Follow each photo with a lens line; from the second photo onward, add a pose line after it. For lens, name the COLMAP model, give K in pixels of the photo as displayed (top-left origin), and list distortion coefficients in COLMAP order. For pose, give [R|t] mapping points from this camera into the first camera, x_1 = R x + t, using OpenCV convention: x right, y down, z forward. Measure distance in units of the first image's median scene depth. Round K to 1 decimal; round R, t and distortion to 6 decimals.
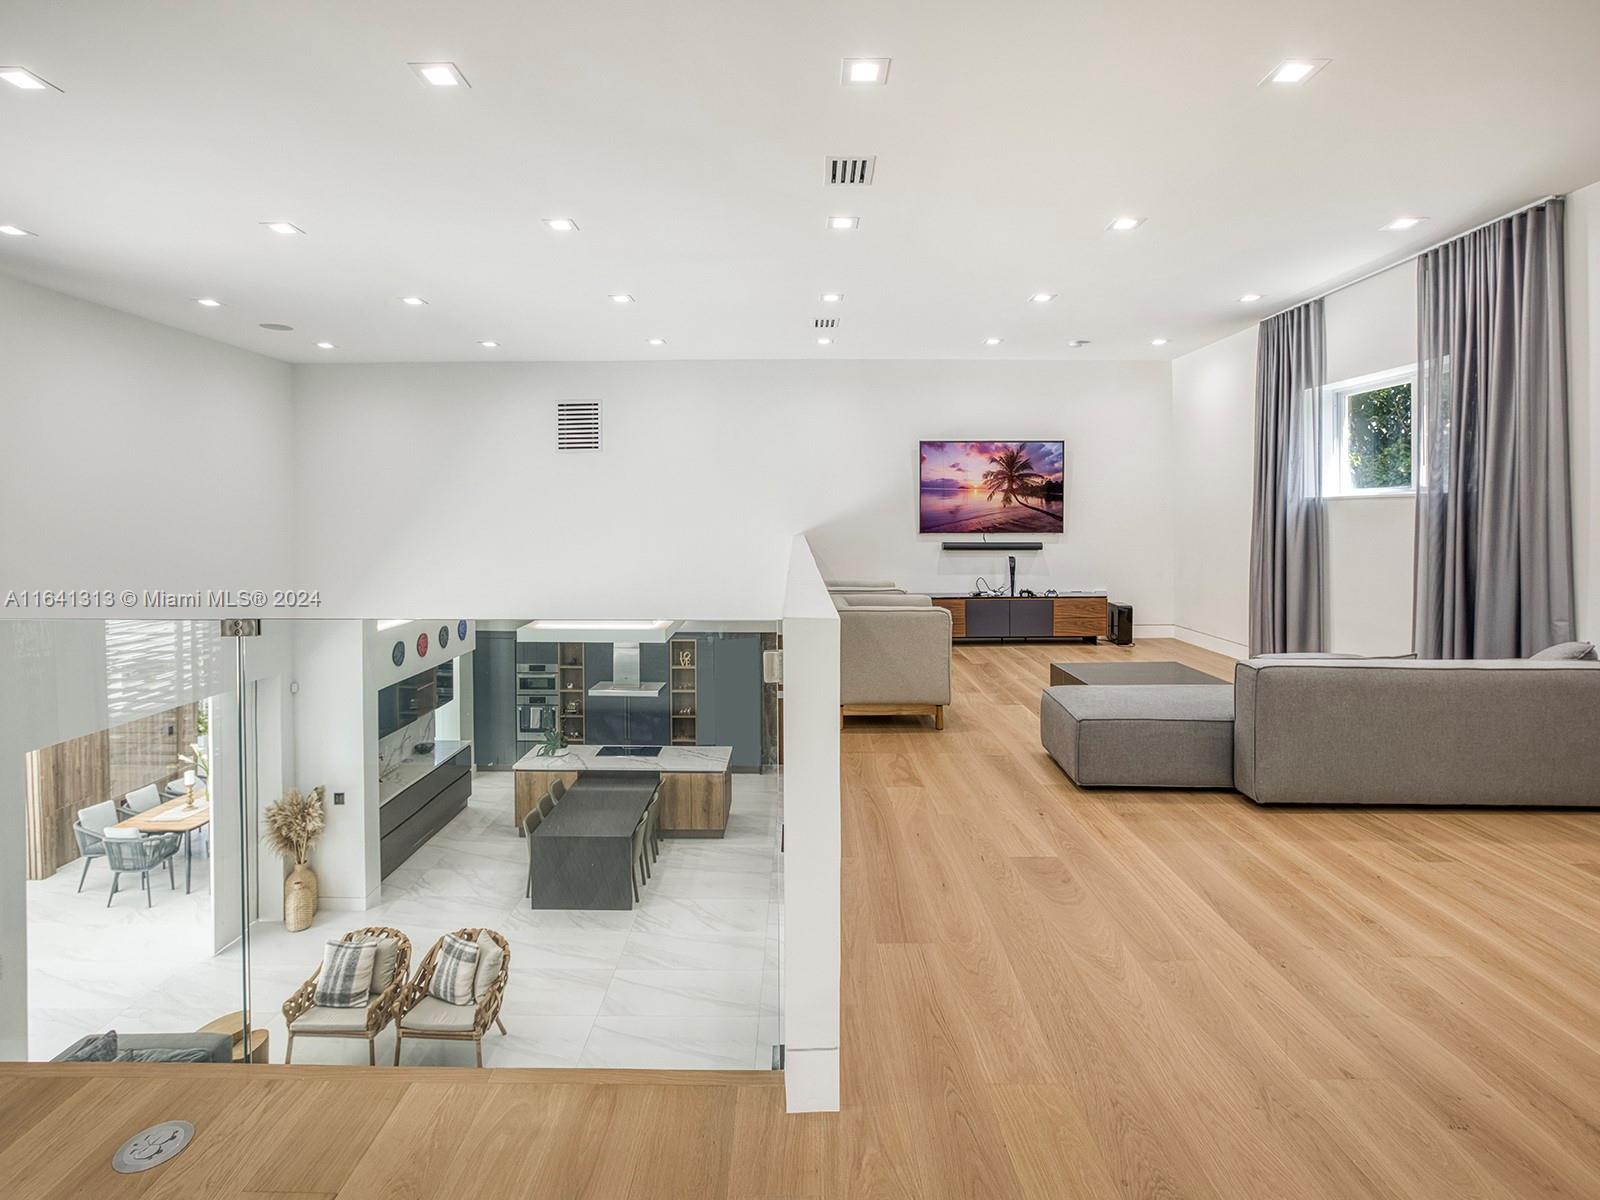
lens RADIAL K [[766.0, 0, 791.7], [0, 766.0, 594.3], [0, 0, 1]] dist [-0.049609, 0.021422]
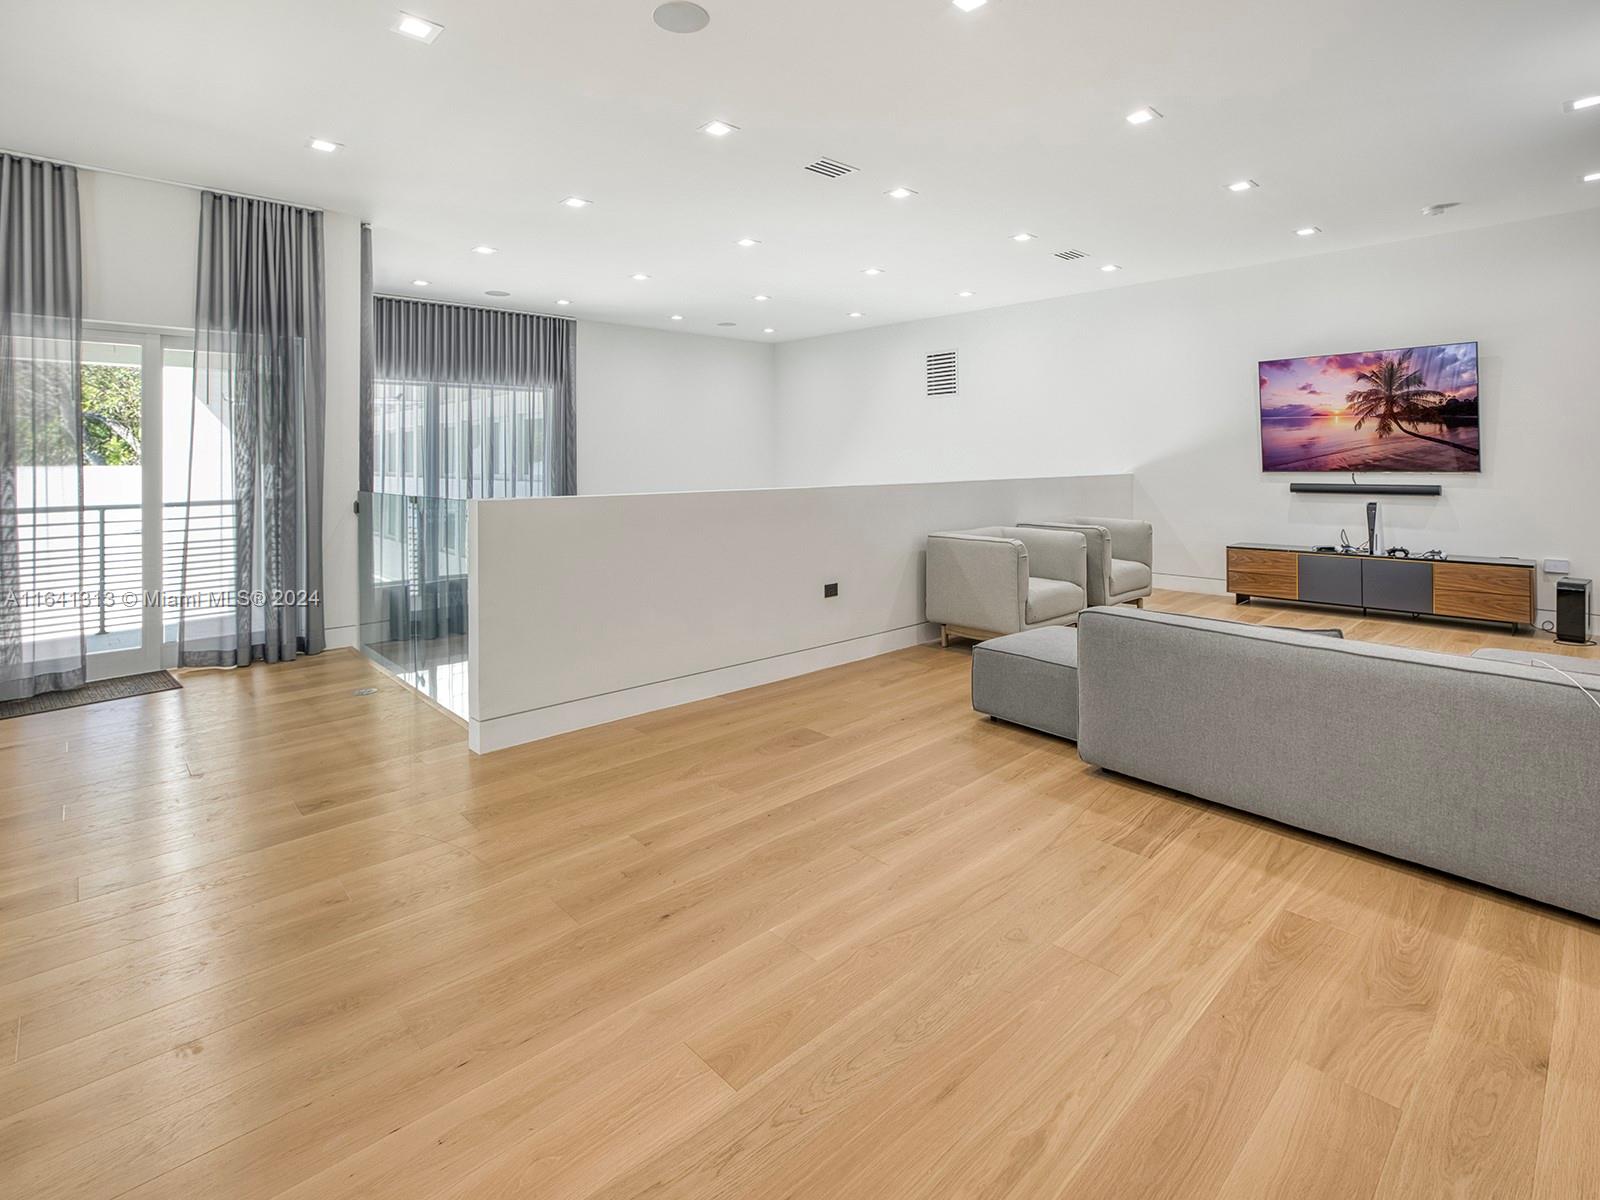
lens RADIAL K [[829.6, 0, 814.4], [0, 829.6, 538.7], [0, 0, 1]] dist [-0.002011, 0.000325]
pose [[0.689860, 0.063187, -0.721180, 0.495018], [-0.065215, 0.997558, 0.025020, 0.001724], [0.721000, 0.029771, 0.692296, 0.029180]]
